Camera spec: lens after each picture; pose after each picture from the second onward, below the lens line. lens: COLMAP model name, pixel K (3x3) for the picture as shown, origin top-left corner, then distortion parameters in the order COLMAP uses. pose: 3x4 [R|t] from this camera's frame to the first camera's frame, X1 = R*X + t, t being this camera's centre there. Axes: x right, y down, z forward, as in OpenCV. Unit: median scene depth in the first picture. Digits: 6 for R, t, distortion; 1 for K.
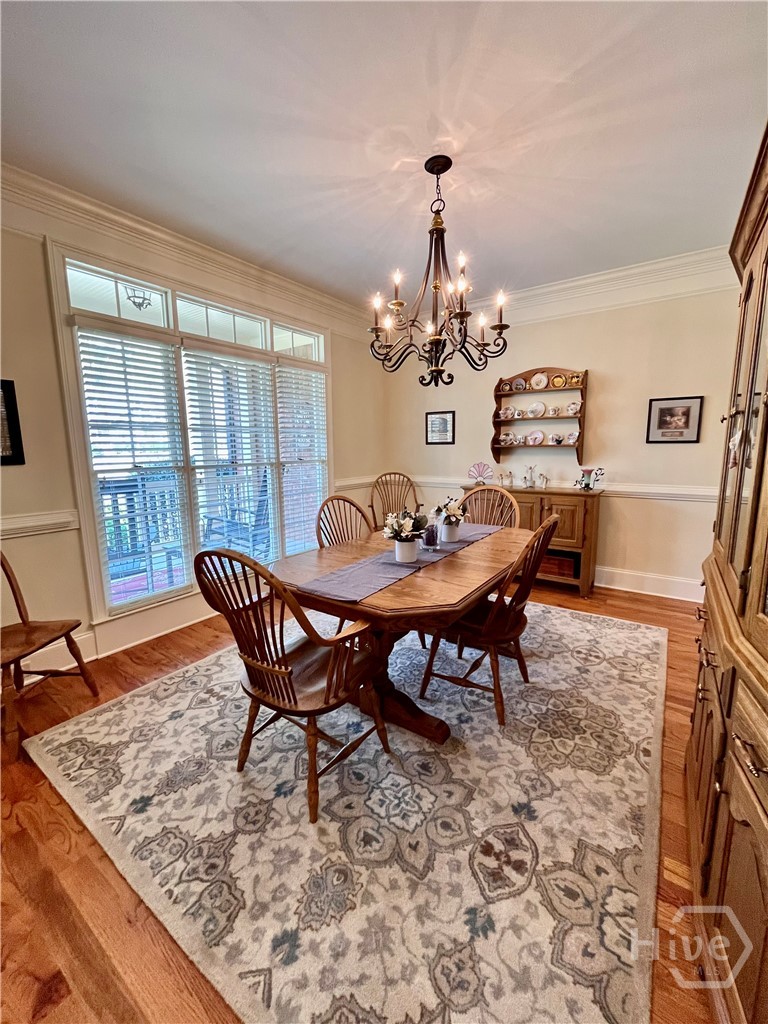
lens RADIAL K [[412.7, 0, 387.2], [0, 412.7, 511.0], [0, 0, 1]] dist [-0.000018, 0.000127]
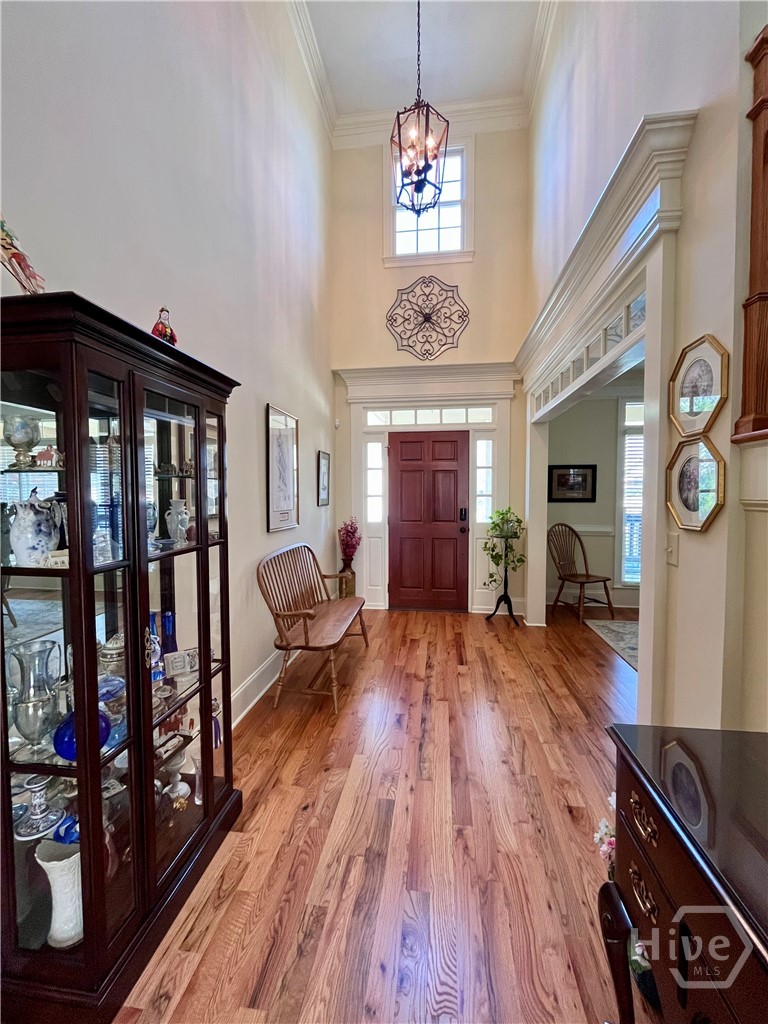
lens RADIAL K [[412.7, 0, 388.1], [0, 412.7, 509.9], [0, 0, 1]] dist [-0.000018, 0.000127]
pose [[0.457604, 0.051074, -0.887688, 0.659644], [-0.145524, 0.989189, -0.018104, 0.145422], [0.877166, 0.137464, 0.460090, -1.144253]]
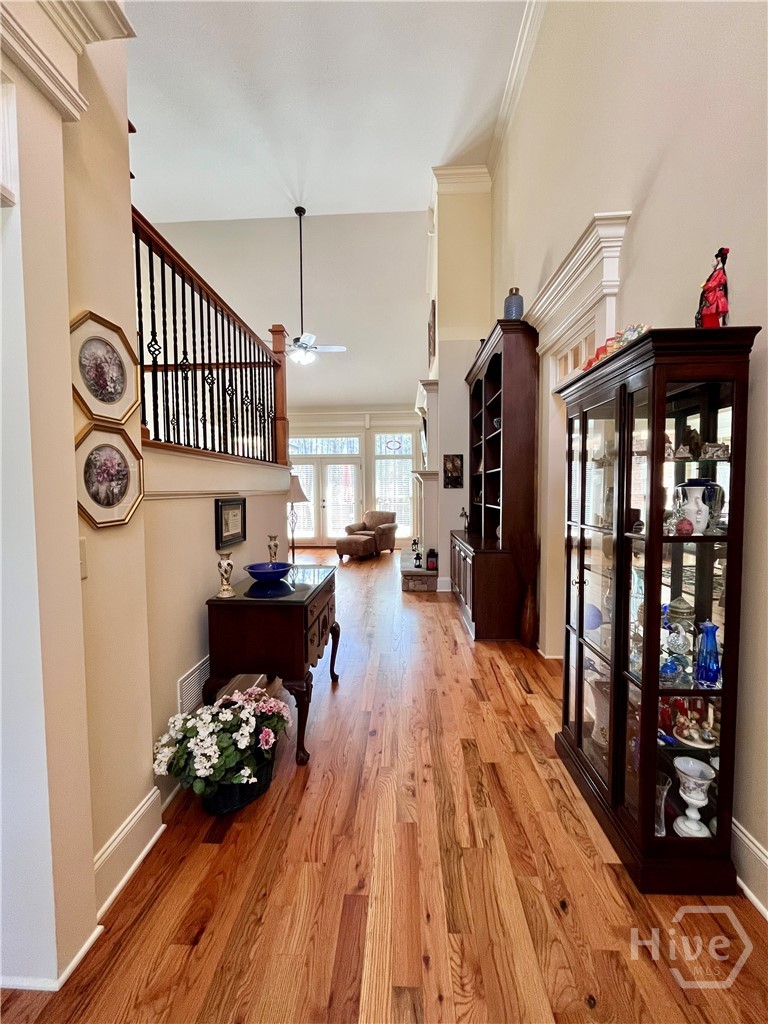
lens RADIAL K [[412.7, 0, 384.5], [0, 412.7, 509.4], [0, 0, 1]] dist [-0.000018, 0.000127]
pose [[-0.527766, -0.025190, 0.849016, -2.935264], [0.150164, 0.981049, 0.122452, -0.148345], [-0.836011, 0.192117, -0.513982, 1.187611]]
